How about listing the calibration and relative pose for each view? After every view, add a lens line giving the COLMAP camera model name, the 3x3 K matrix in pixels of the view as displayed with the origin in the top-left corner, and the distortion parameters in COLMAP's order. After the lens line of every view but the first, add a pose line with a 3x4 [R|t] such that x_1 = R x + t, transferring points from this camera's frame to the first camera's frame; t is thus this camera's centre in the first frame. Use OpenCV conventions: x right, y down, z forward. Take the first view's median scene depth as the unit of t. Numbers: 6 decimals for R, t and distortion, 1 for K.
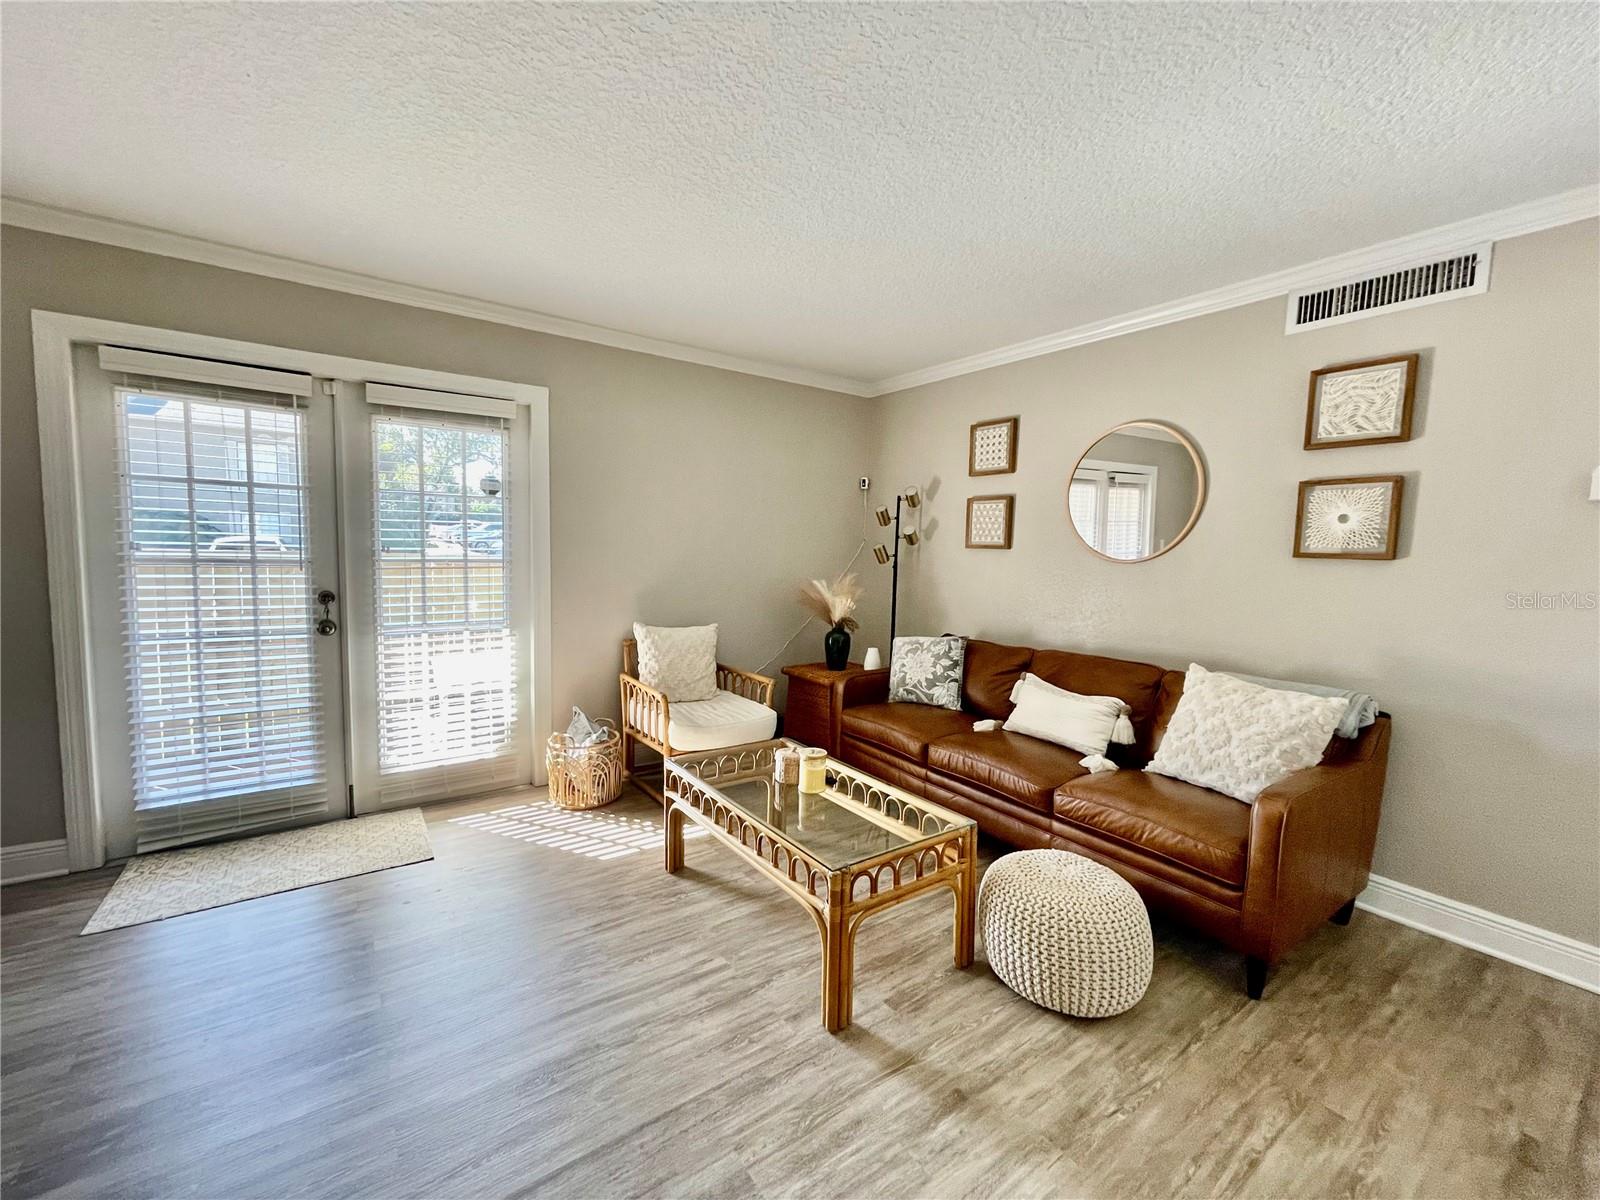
lens RADIAL K [[641.6, 0, 792.2], [0, 641.6, 602.1], [0, 0, 1]] dist [-0.008995, -0.000058]
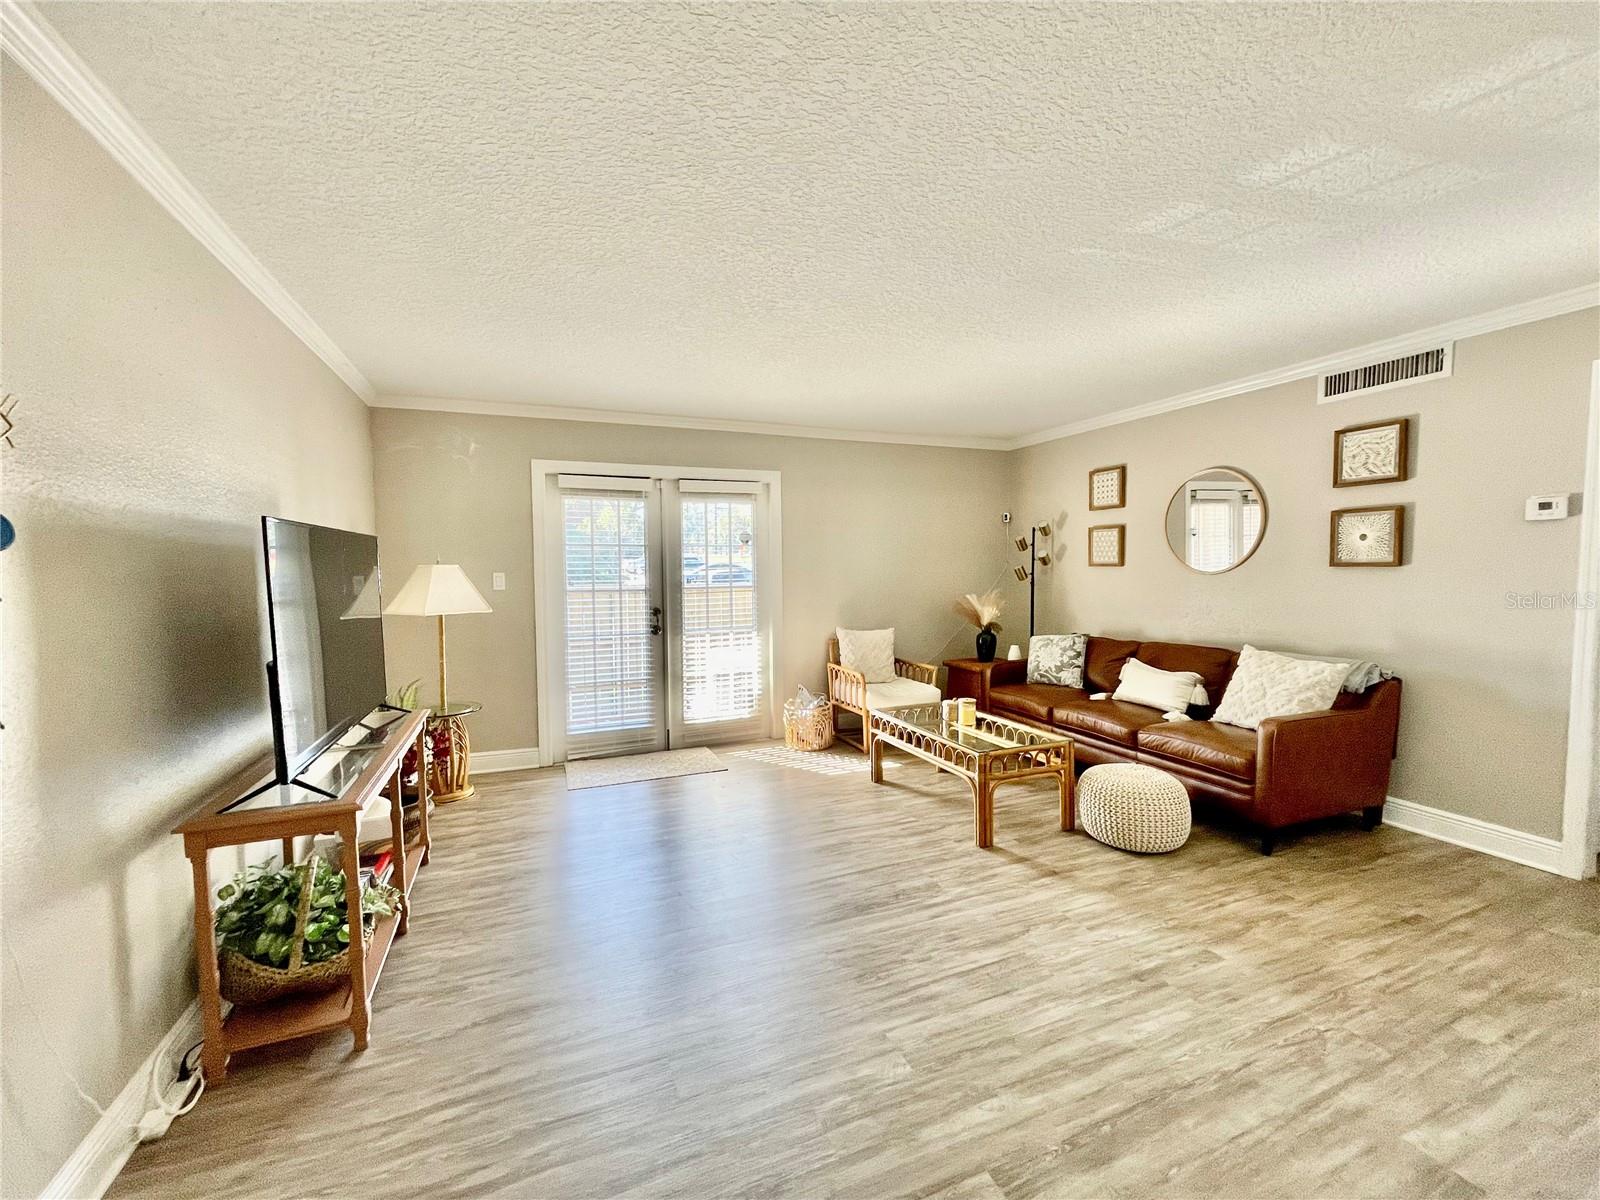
lens RADIAL K [[641.6, 0, 792.2], [0, 641.6, 602.1], [0, 0, 1]] dist [-0.008995, -0.000058]
pose [[0.971878, -0.022728, -0.234386, -0.008694], [0.014729, 0.999250, -0.035825, 0.032354], [0.235024, 0.031366, 0.971483, -0.509191]]
